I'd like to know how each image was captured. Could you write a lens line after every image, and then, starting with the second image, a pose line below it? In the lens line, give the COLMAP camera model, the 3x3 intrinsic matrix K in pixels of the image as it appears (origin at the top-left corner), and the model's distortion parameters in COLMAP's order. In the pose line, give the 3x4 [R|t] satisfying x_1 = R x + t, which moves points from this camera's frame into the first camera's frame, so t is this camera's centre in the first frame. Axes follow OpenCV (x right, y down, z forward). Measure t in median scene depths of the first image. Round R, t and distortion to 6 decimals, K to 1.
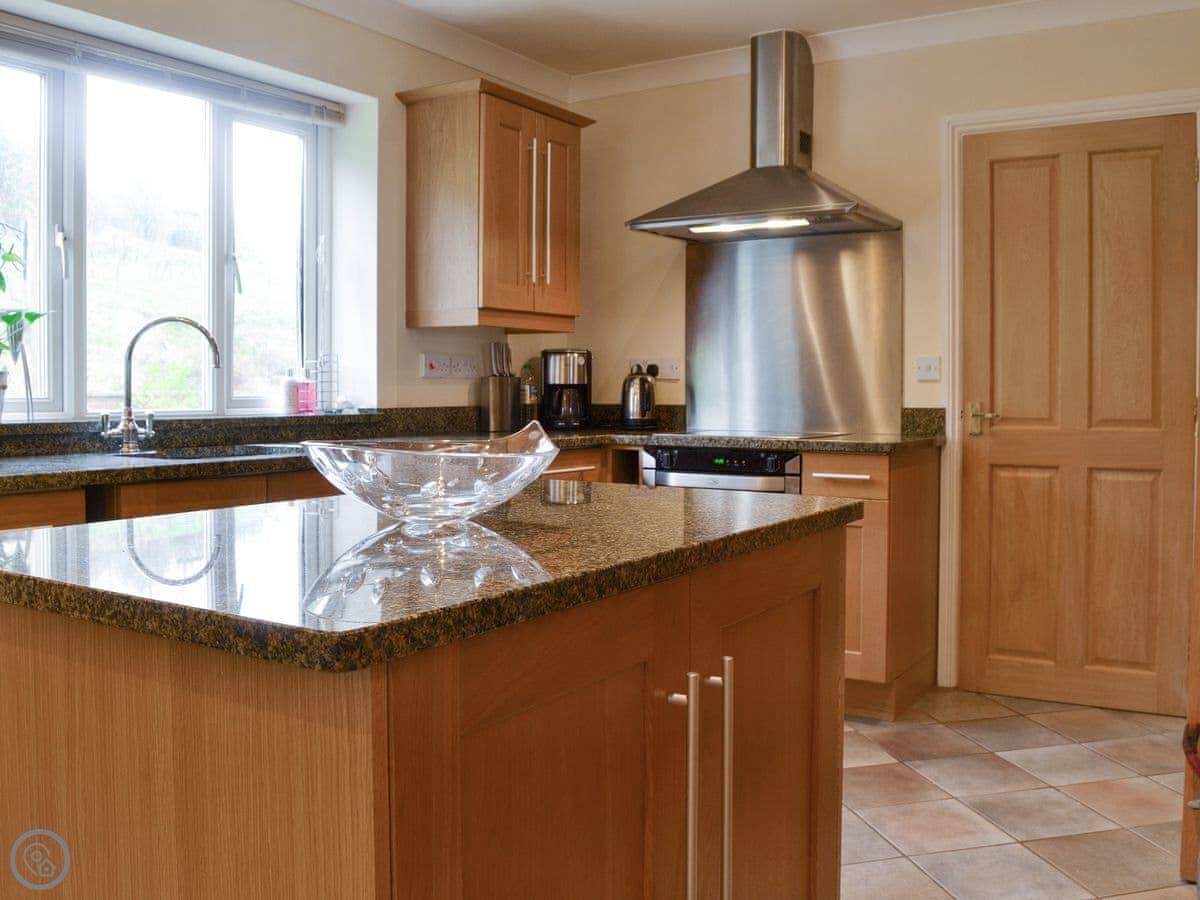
lens RADIAL K [[1088.9, 0, 600.0], [0, 1088.9, 450.0], [0, 0, 1]] dist [-0.111485, 0.000677]
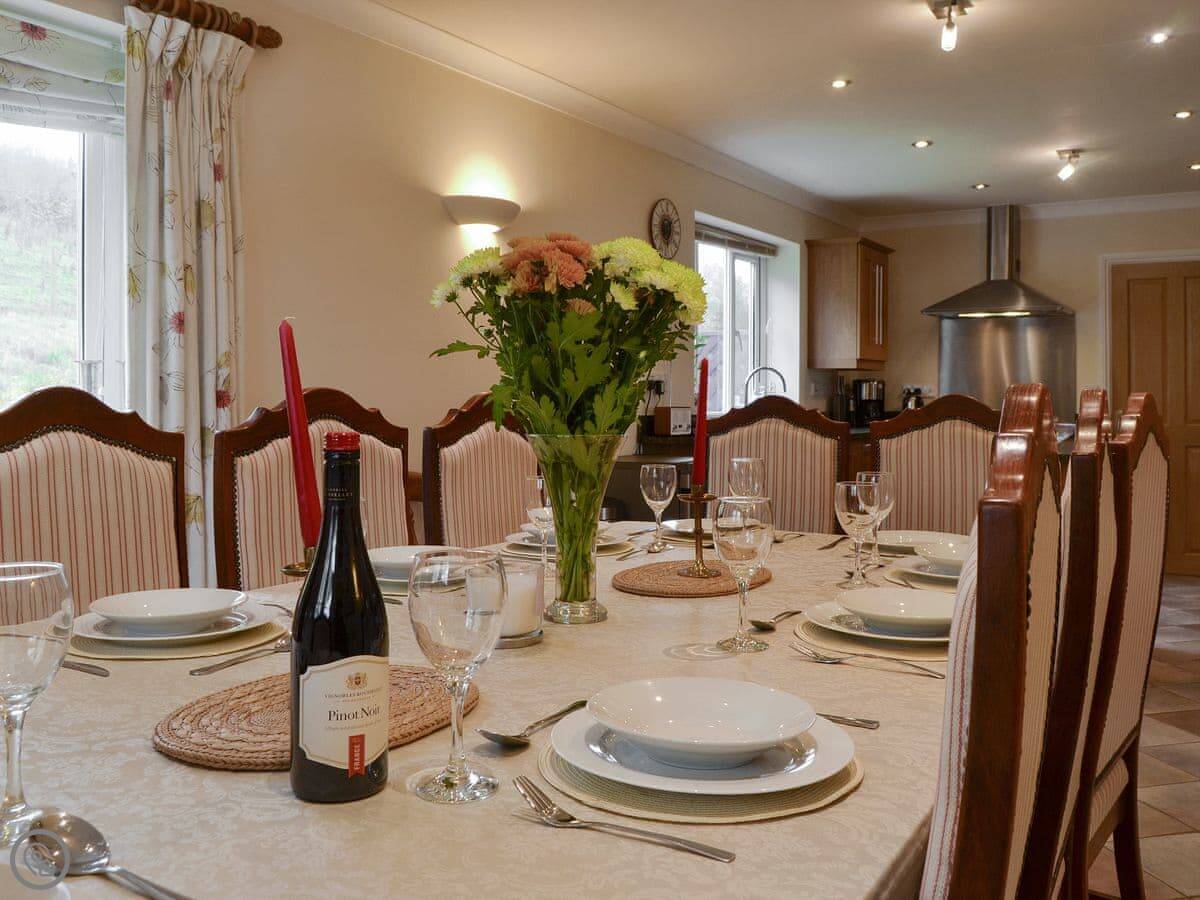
lens RADIAL K [[1072.0, 0, 597.3], [0, 1072.0, 402.2], [0, 0, 1]] dist [-0.053677, 0.014628]
pose [[0.999987, 0.005182, 0.000318, -0.546753], [-0.005158, 0.998602, -0.052602, 0.041096], [-0.000590, 0.052599, 0.998616, -0.813102]]
